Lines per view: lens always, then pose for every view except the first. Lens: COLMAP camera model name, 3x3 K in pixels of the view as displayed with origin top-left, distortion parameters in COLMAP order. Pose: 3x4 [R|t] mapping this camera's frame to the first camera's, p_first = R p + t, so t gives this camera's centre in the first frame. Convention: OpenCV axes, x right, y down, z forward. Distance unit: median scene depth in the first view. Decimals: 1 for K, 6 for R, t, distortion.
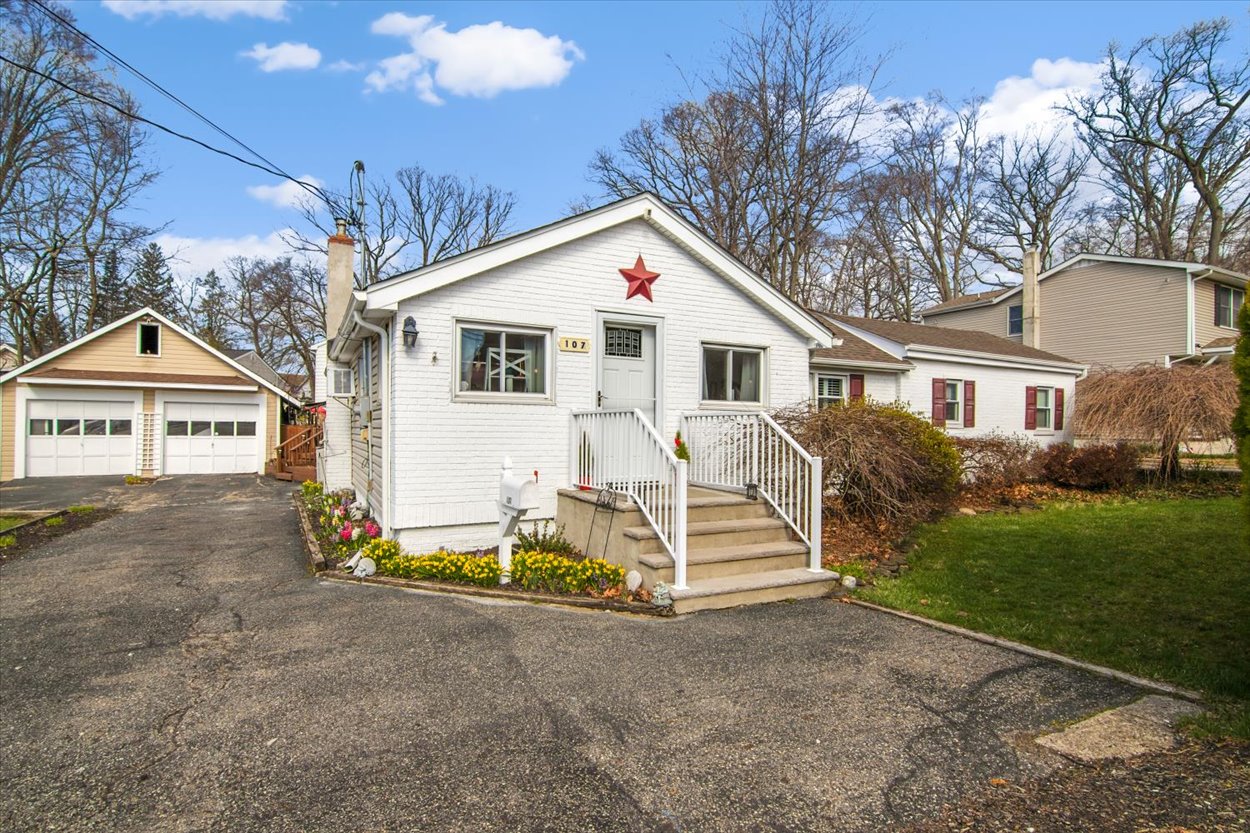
lens RADIAL K [[641.9, 0, 622.0], [0, 641.9, 423.8], [0, 0, 1]] dist [-0.001180, -0.011121]
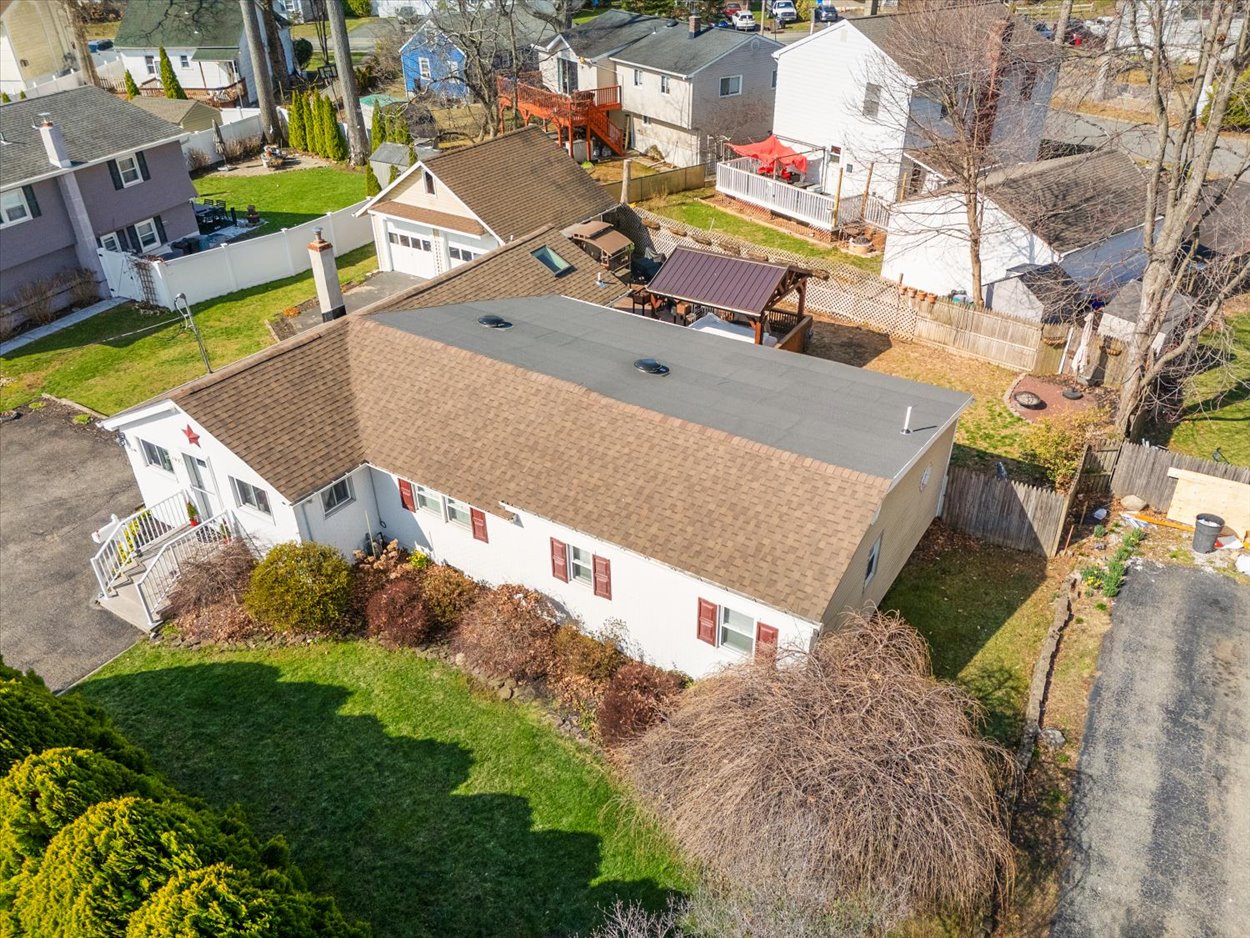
lens RADIAL K [[914.4, 0, 625.9], [0, 914.4, 465.3], [0, 0, 1]] dist [0.074400, -0.068797]
pose [[0.505400, 0.452812, -0.734529, 1.136512], [0.008908, 0.848464, 0.529178, -0.667204], [0.862839, -0.273989, 0.424780, 0.426463]]
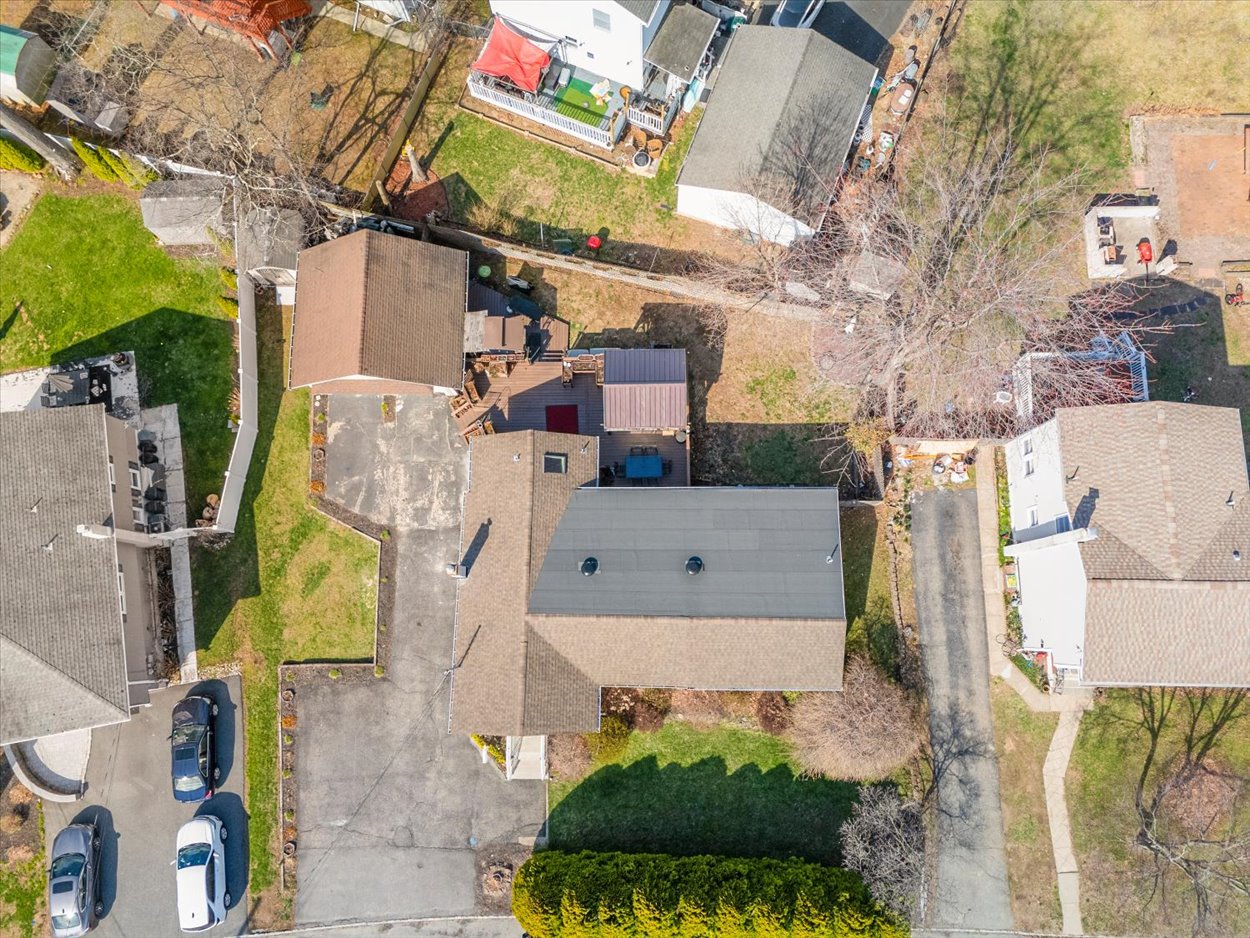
lens RADIAL K [[914.4, 0, 625.9], [0, 914.4, 465.3], [0, 0, 1]] dist [0.074400, -0.068797]
pose [[0.887759, 0.445574, -0.115533, 0.206806], [0.036583, 0.181902, 0.982636, -2.437534], [0.458853, -0.876570, 0.145184, 0.816459]]
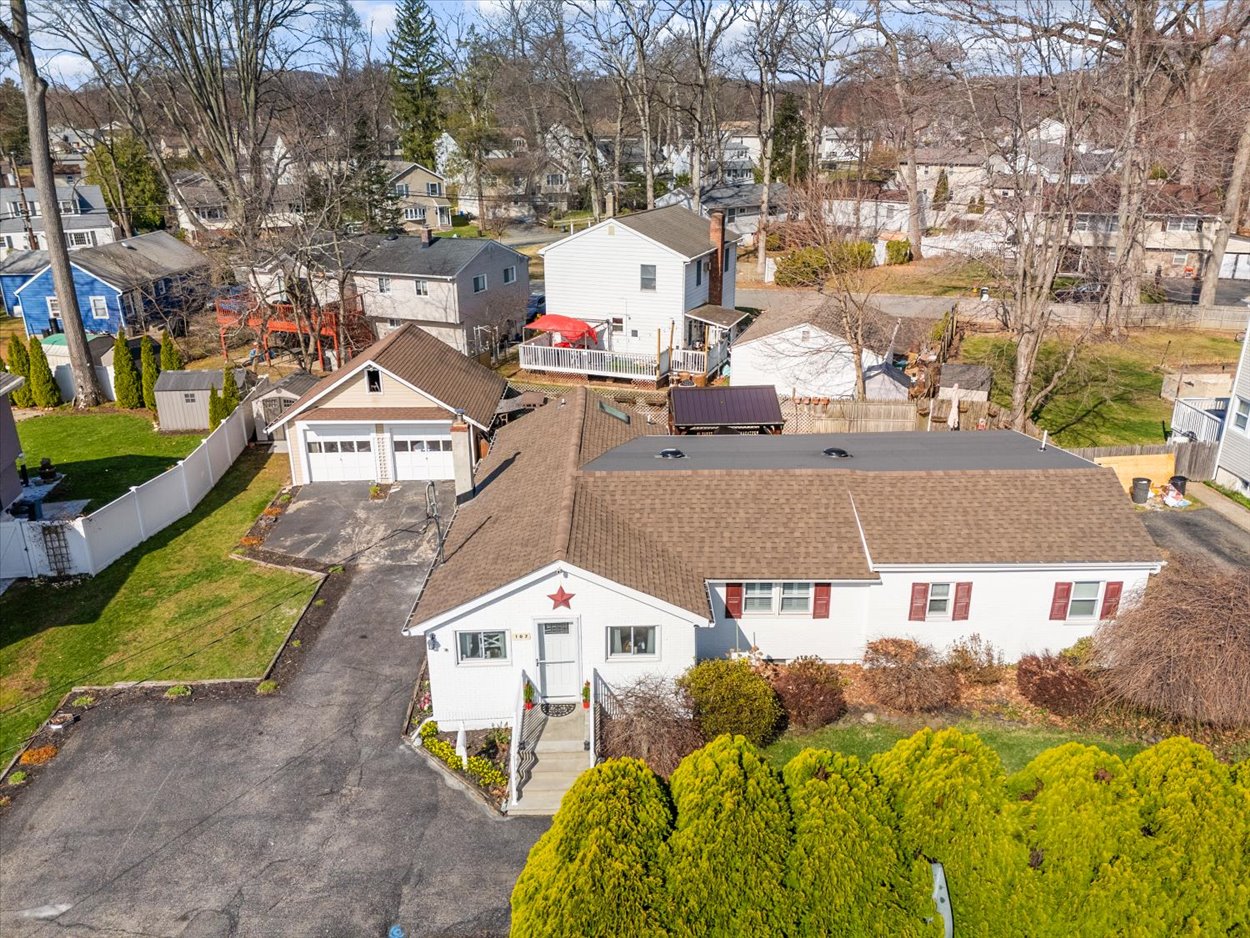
lens RADIAL K [[914.4, 0, 625.9], [0, 914.4, 465.3], [0, 0, 1]] dist [0.074400, -0.068797]
pose [[0.899193, 0.136185, -0.415820, 0.517497], [0.014601, 0.940462, 0.339584, -0.625007], [0.437309, -0.311423, 0.843669, -0.390453]]
